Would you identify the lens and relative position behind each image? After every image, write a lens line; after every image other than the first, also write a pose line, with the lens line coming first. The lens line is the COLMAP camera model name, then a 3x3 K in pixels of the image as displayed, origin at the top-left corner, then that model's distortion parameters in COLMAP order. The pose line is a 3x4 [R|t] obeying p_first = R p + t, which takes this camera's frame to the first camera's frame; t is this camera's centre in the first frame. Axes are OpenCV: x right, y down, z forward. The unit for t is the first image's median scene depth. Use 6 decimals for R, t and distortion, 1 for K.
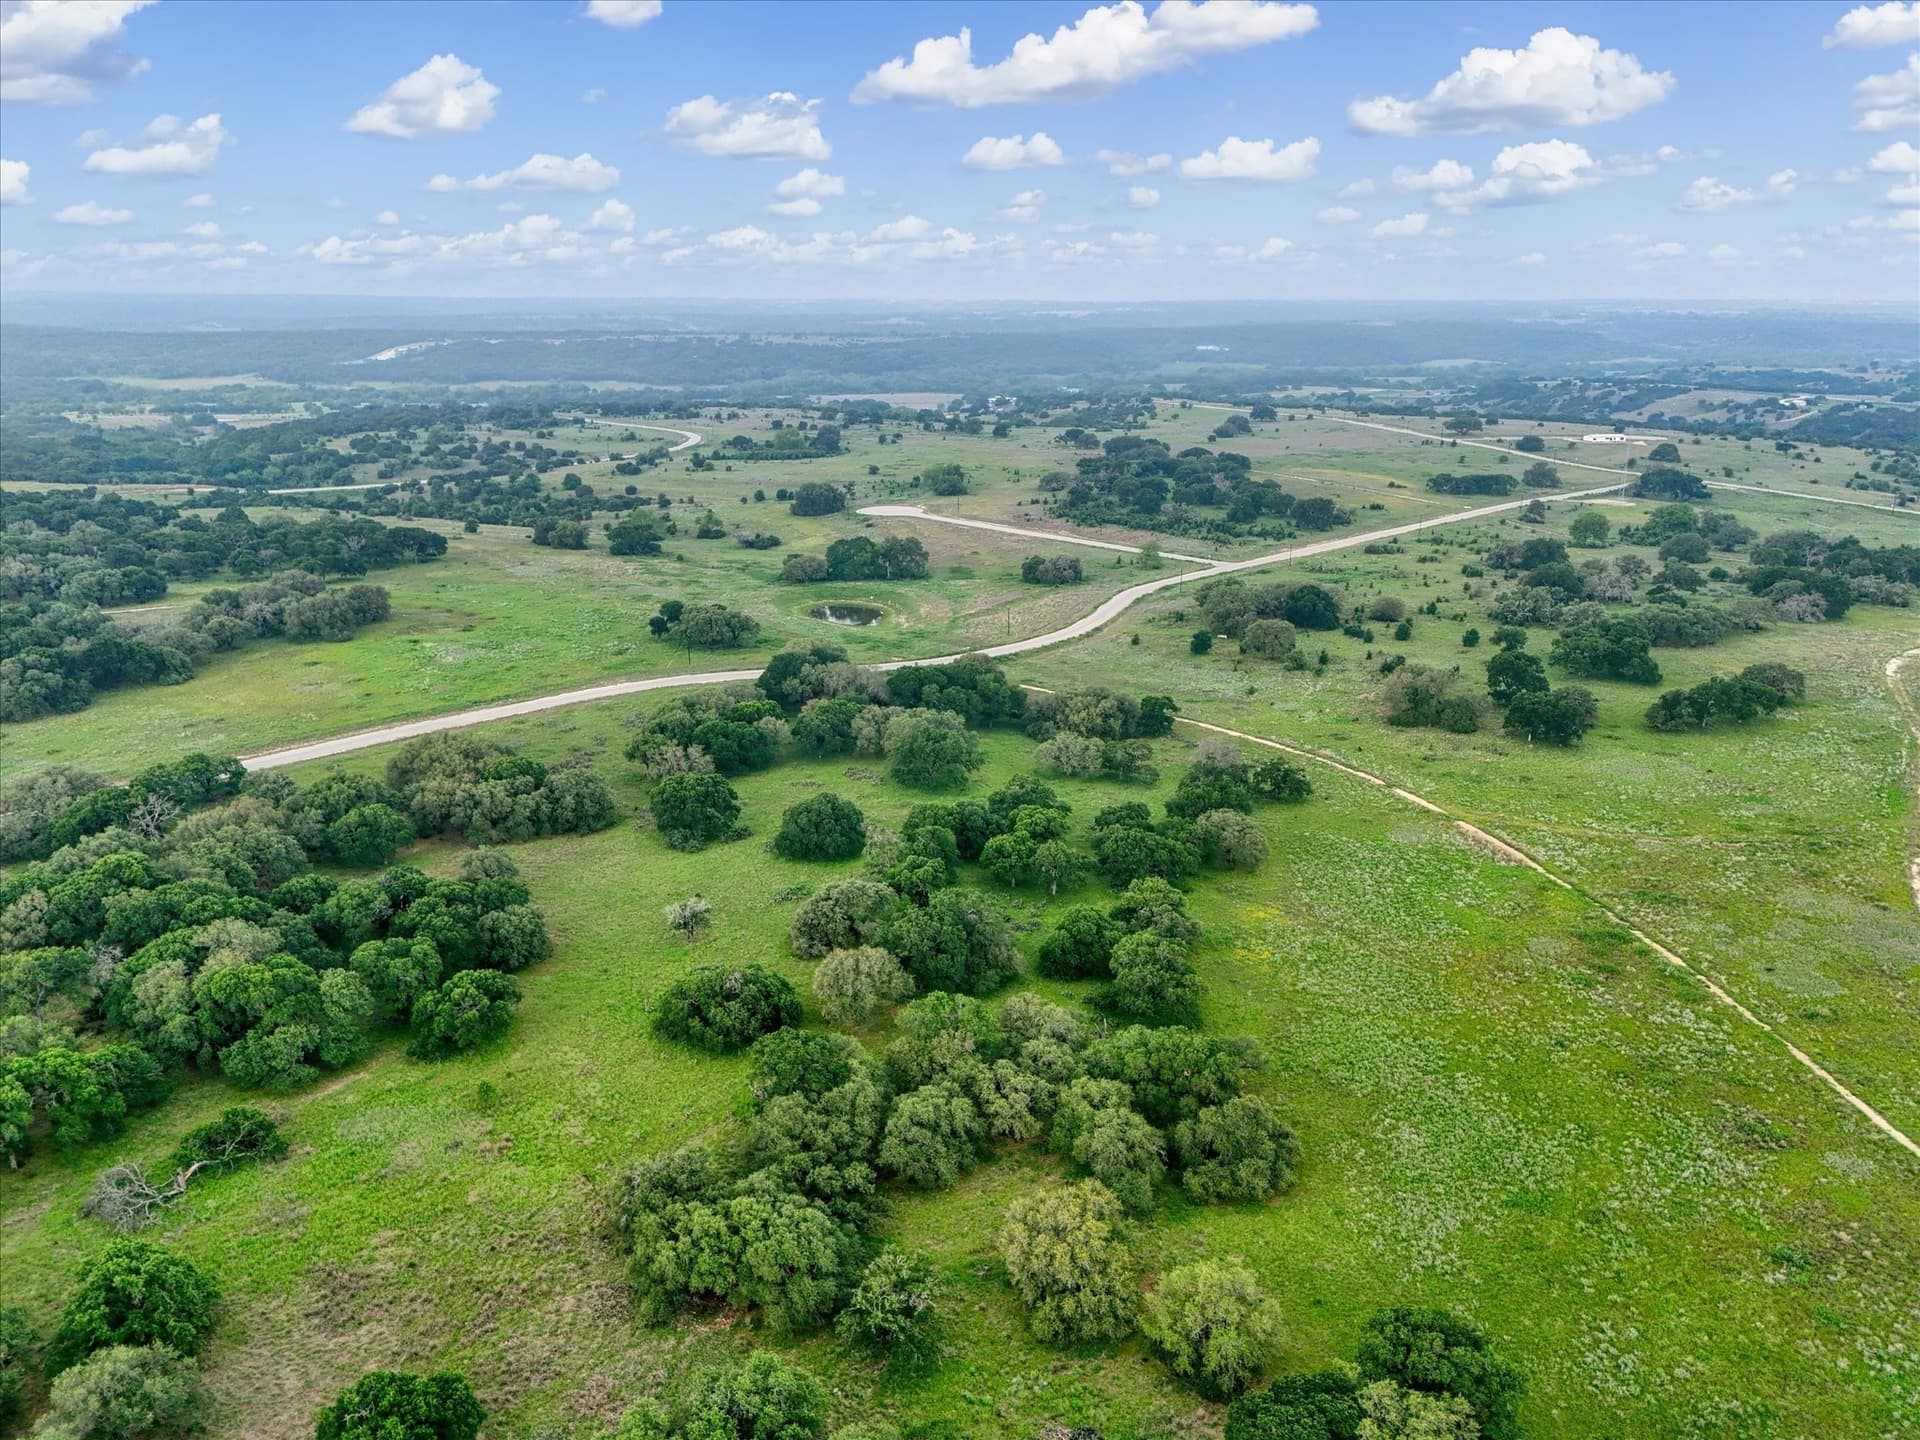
lens RADIAL K [[1408.6, 0, 961.9], [0, 1408.6, 724.4], [0, 0, 1]] dist [0.073874, -0.058634]
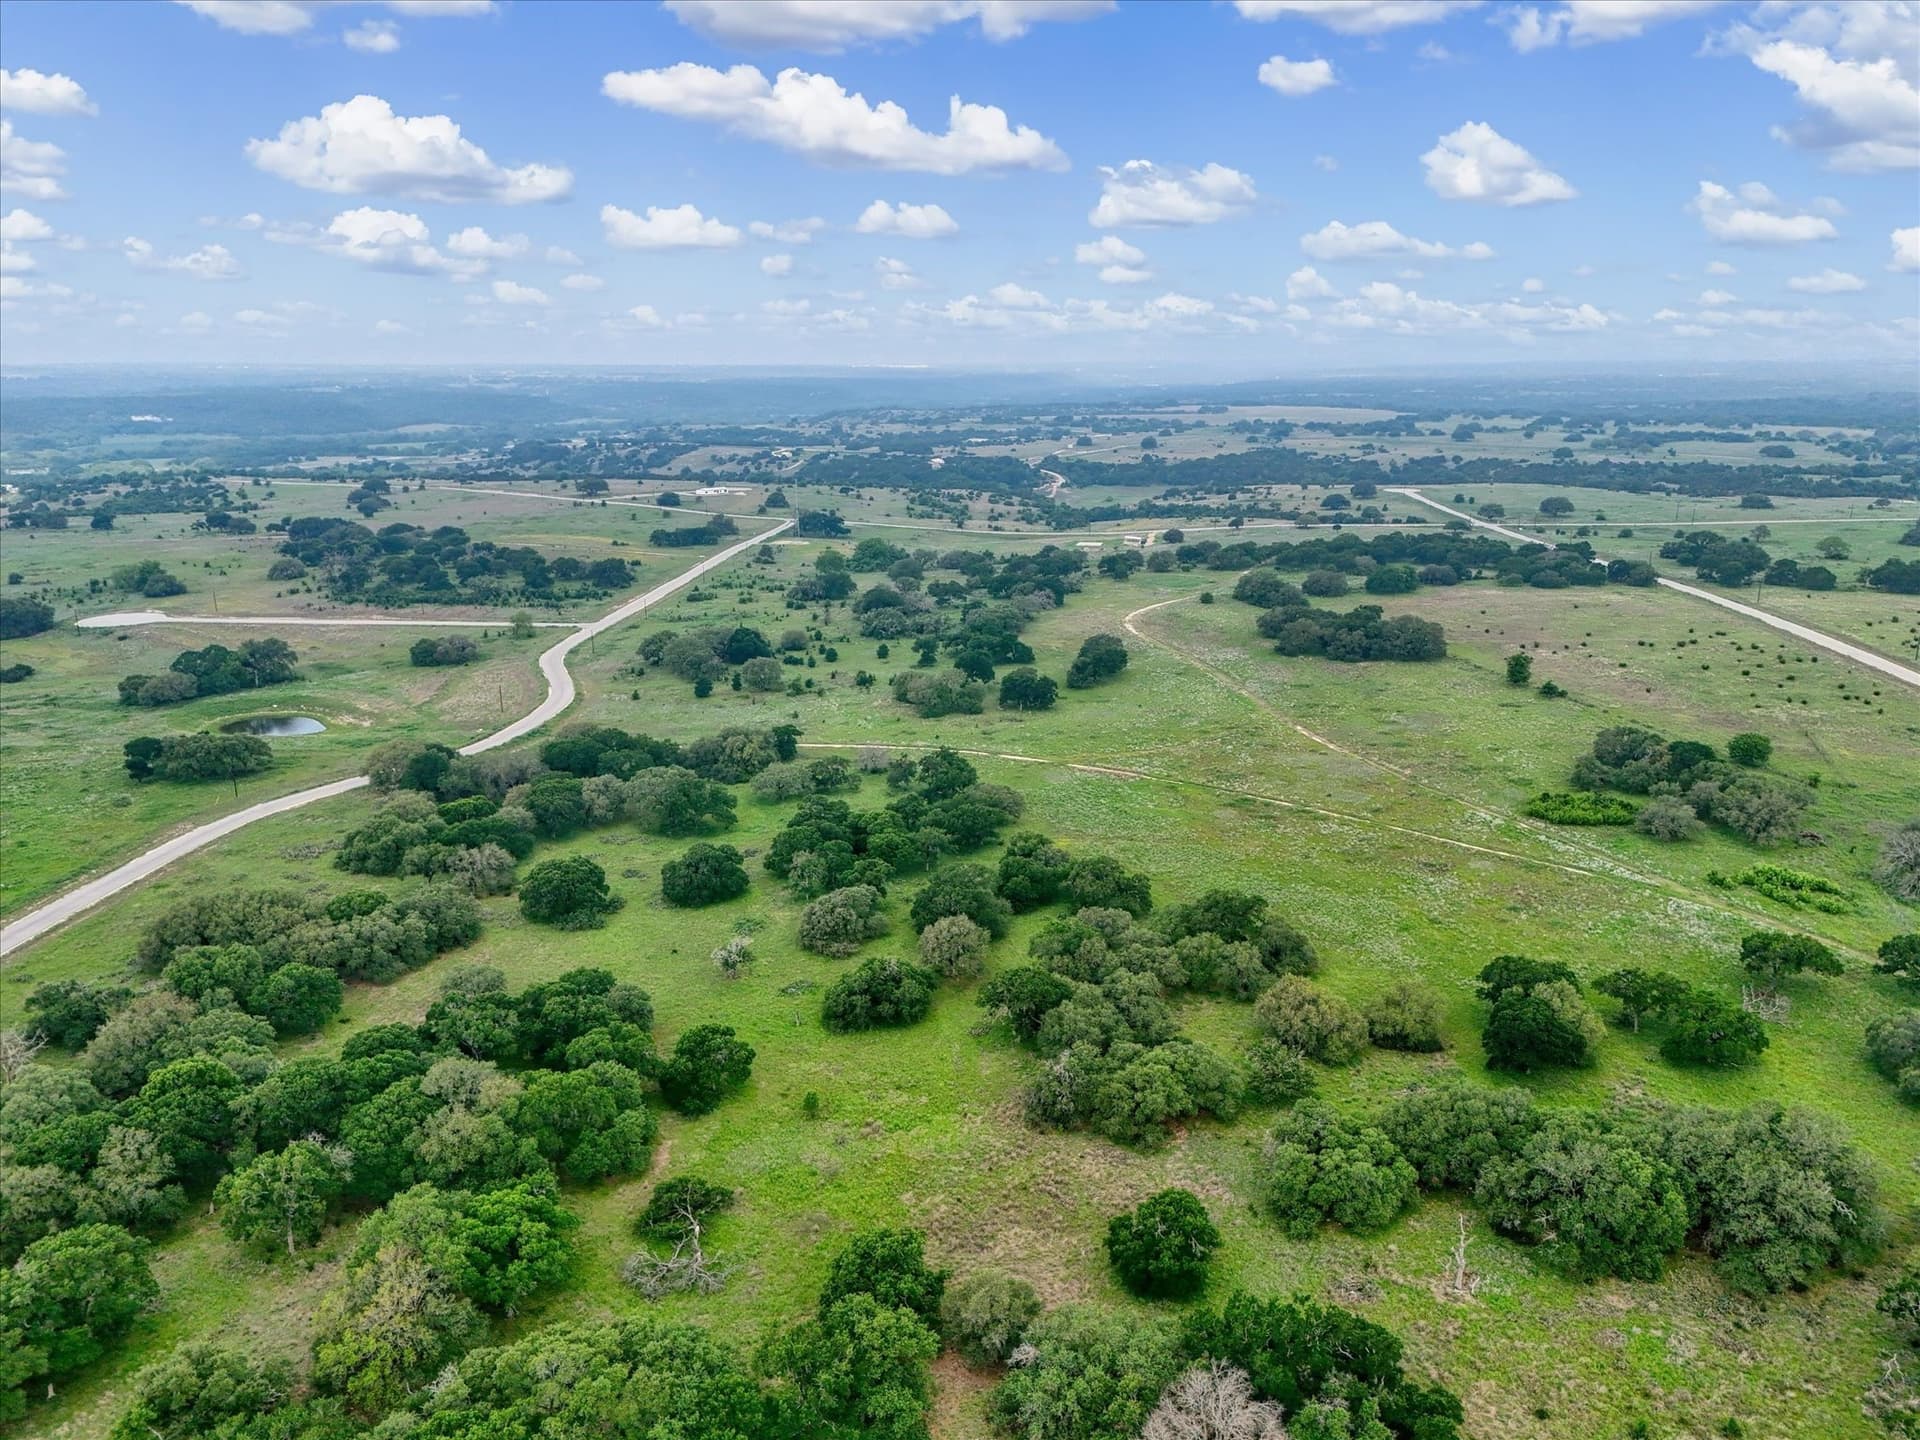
lens RADIAL K [[1408.6, 0, 961.9], [0, 1408.6, 724.4], [0, 0, 1]] dist [0.073874, -0.058634]
pose [[0.747680, -0.173835, 0.640903, -0.306542], [0.199852, 0.979288, 0.032468, -0.017933], [-0.633272, 0.103810, 0.766935, 0.004211]]
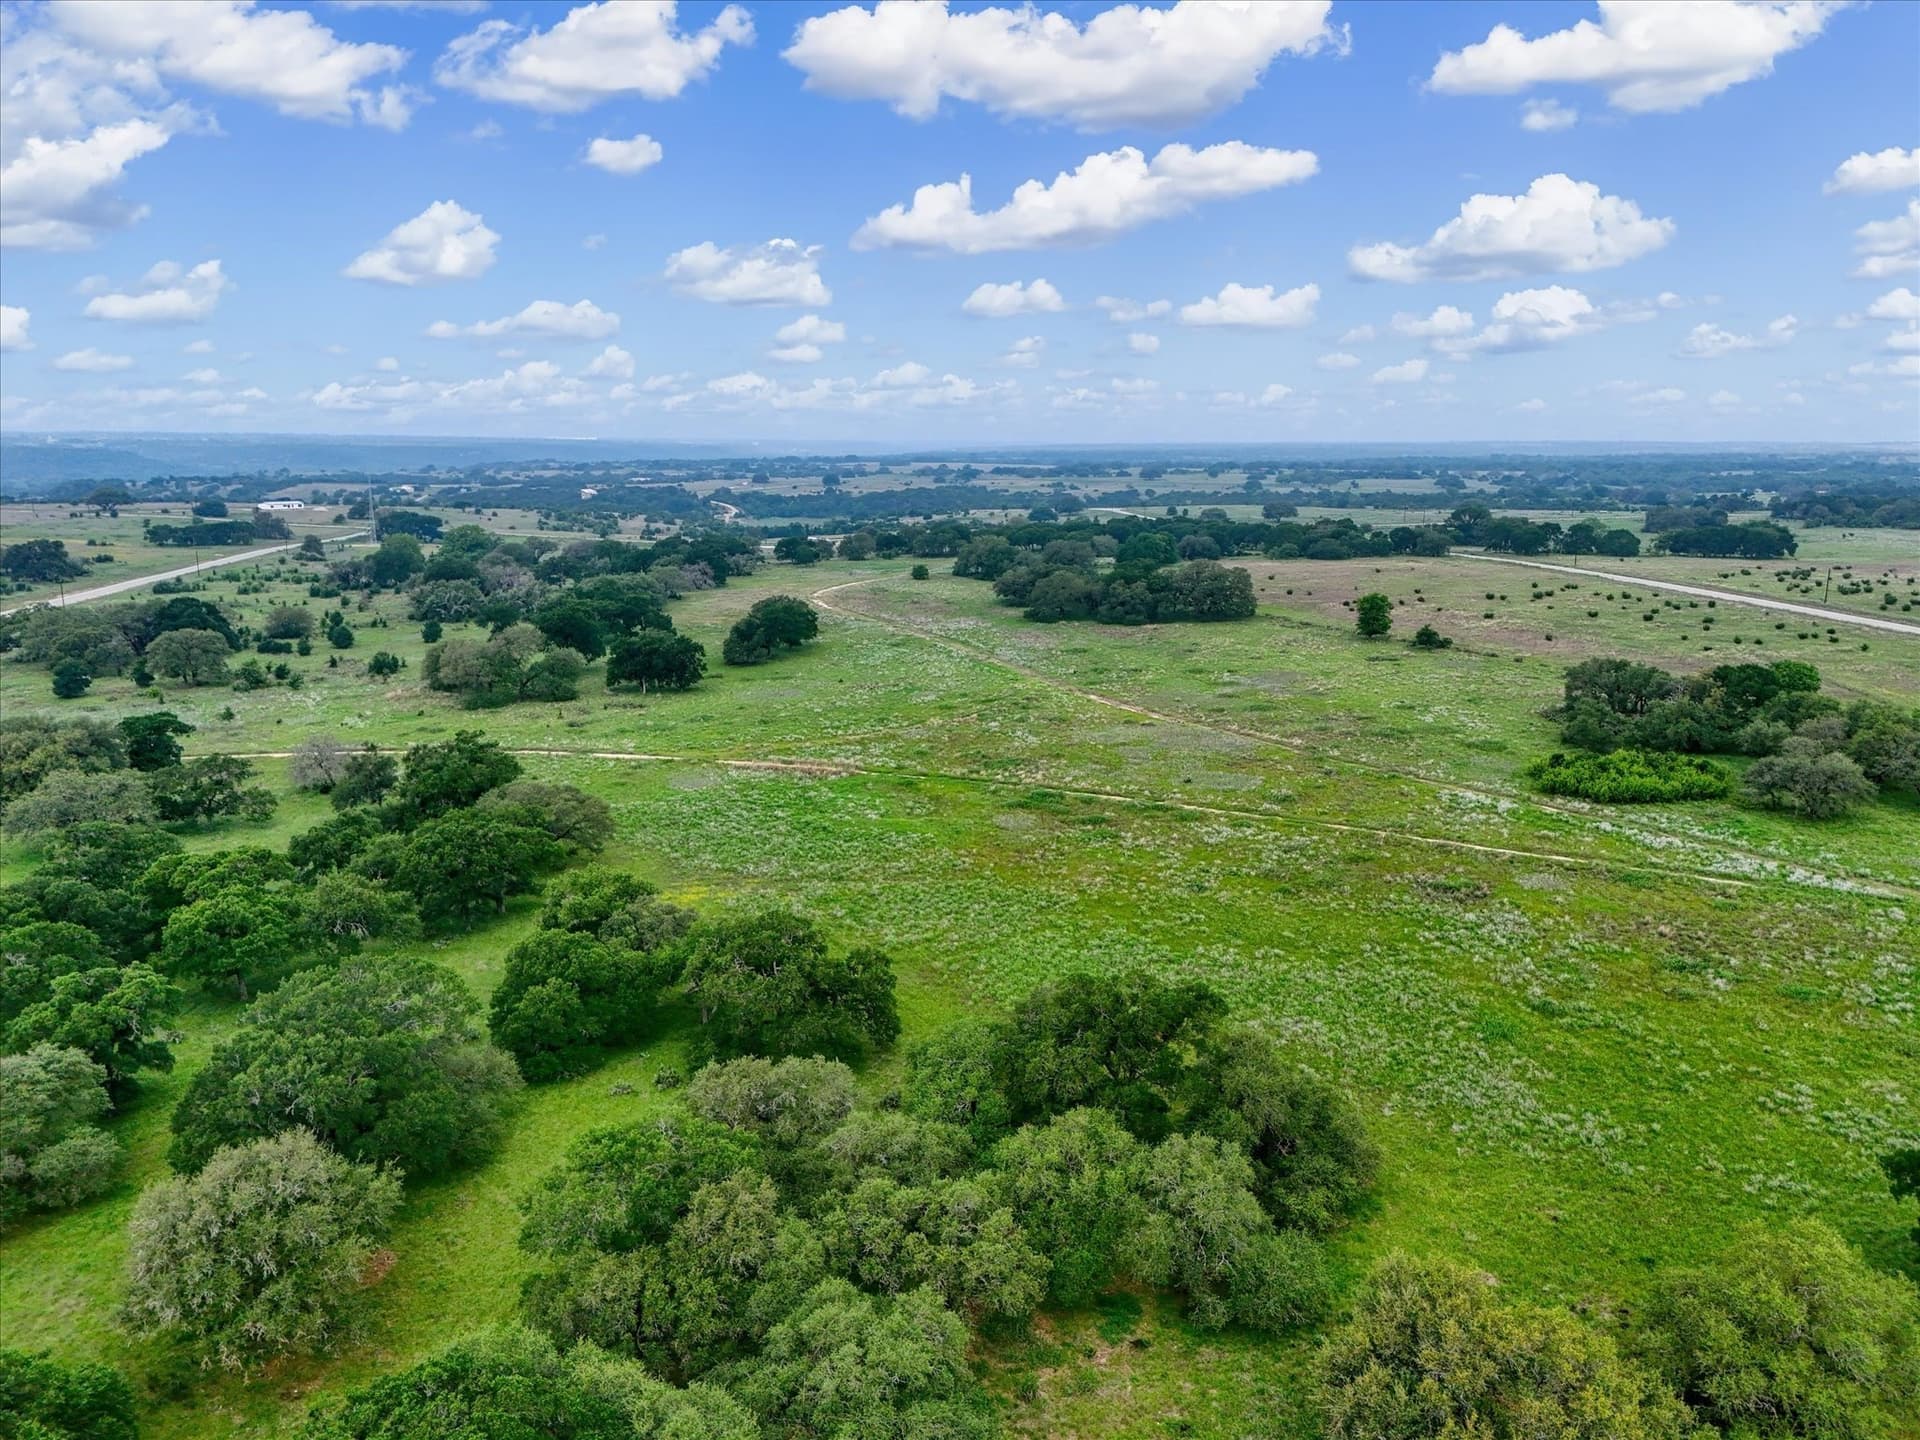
lens RADIAL K [[1408.6, 0, 961.9], [0, 1408.6, 724.4], [0, 0, 1]] dist [0.073874, -0.058634]
pose [[0.584148, -0.163539, 0.795001, -0.087885], [0.237507, 0.971058, 0.025241, 0.031346], [-0.776120, 0.174073, 0.606083, 0.221858]]
